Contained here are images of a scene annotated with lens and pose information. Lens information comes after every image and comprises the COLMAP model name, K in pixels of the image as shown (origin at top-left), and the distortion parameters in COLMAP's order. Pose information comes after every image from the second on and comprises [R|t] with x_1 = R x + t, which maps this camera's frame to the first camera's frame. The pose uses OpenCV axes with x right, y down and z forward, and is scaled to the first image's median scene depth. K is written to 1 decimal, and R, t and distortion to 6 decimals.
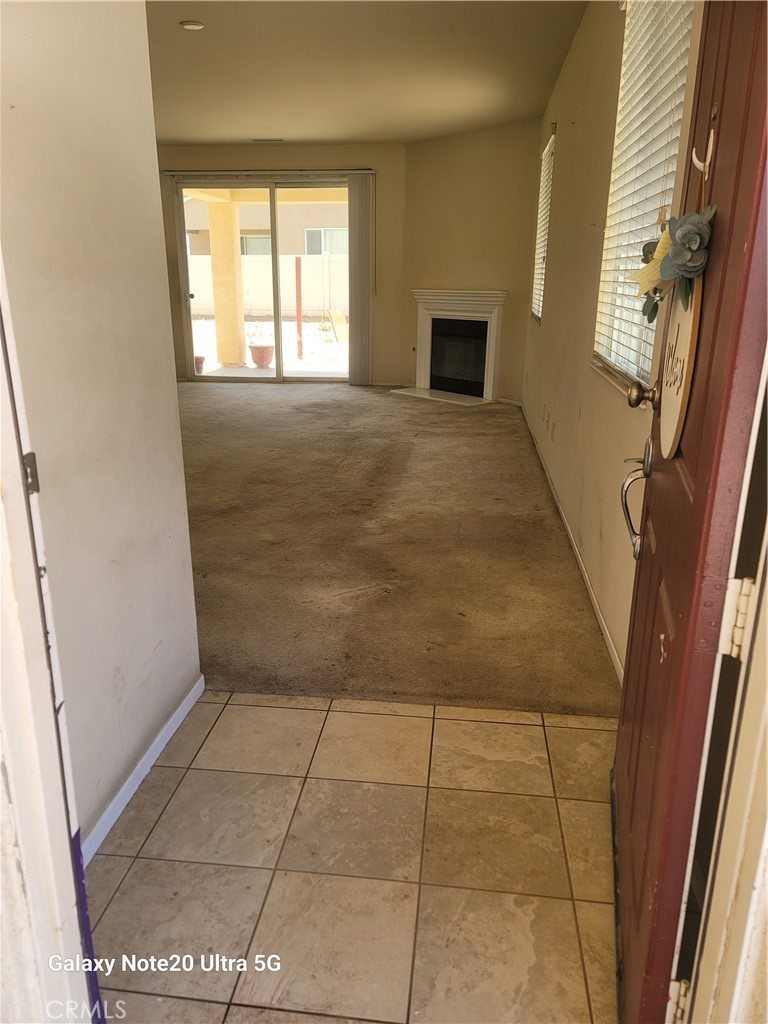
lens RADIAL K [[760.9, 0, 384.0], [0, 760.9, 512.0], [0, 0, 1]] dist [0.076739, -0.083207]
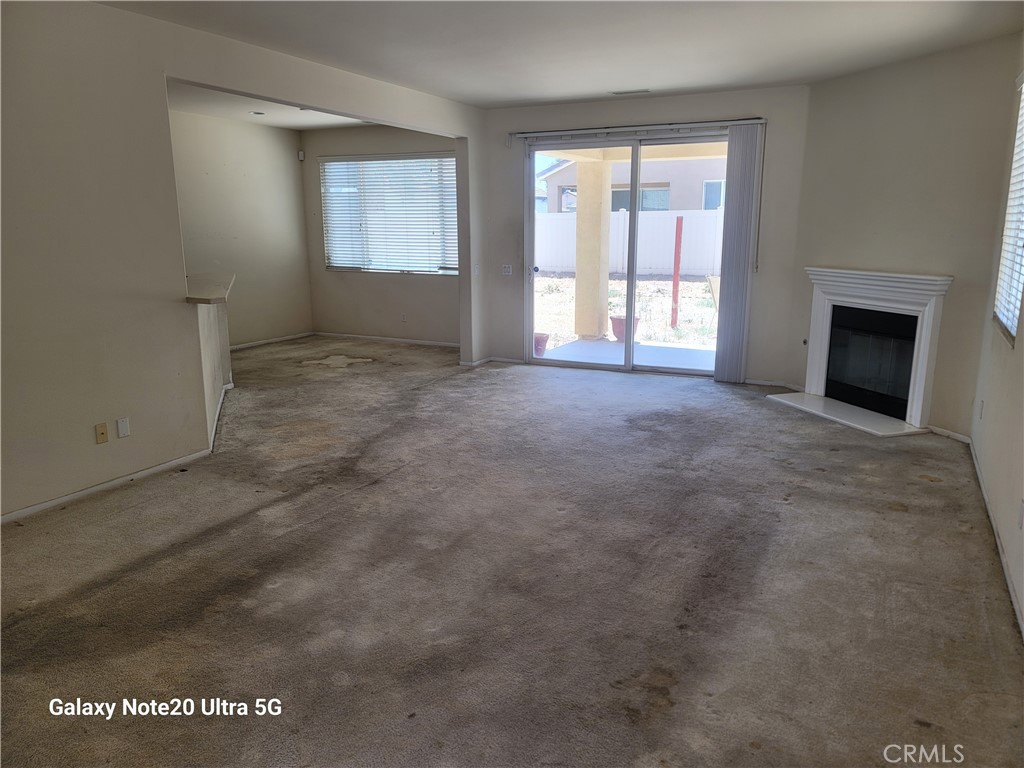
lens RADIAL K [[760.9, 0, 516.5], [0, 760.9, 371.9], [0, 0, 1]] dist [0.076739, -0.083207]
pose [[0.940566, 0.061151, -0.334060, 0.028769], [-0.096124, 0.991367, -0.089171, -0.097326], [0.325723, 0.115983, 0.938324, 0.218814]]
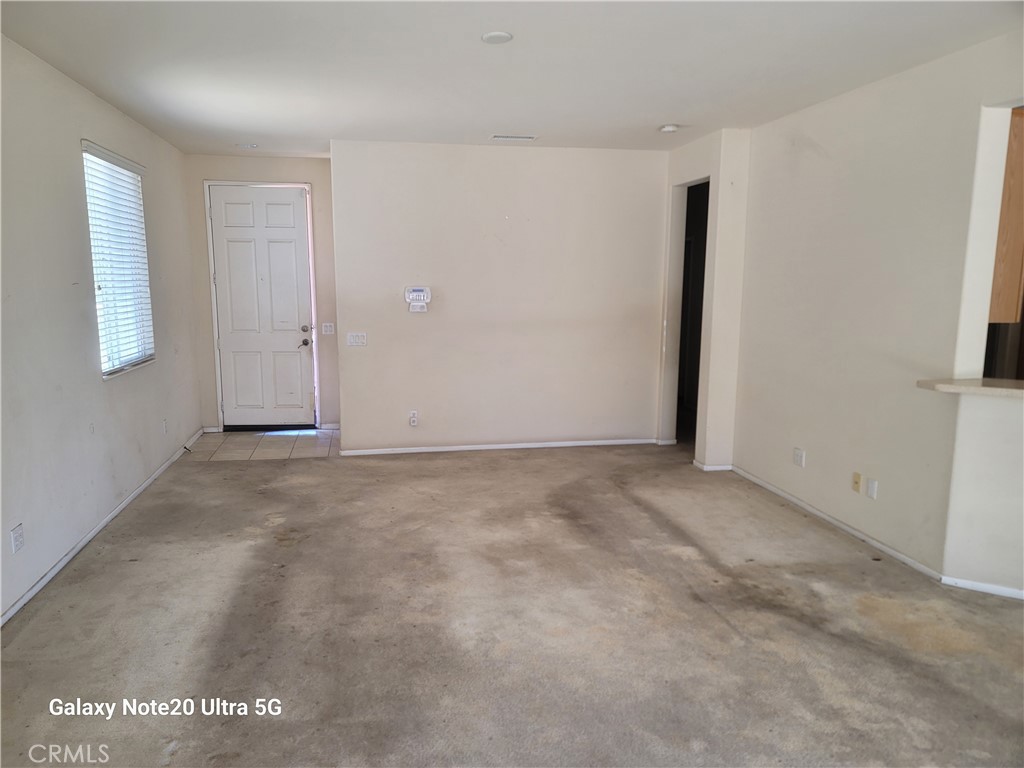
lens RADIAL K [[760.9, 0, 516.5], [0, 760.9, 371.9], [0, 0, 1]] dist [0.076739, -0.083207]
pose [[-0.953803, 0.030544, -0.298877, -0.010341], [-0.095902, 0.911819, 0.399236, -0.349594], [0.284716, 0.409456, -0.866766, 1.011716]]
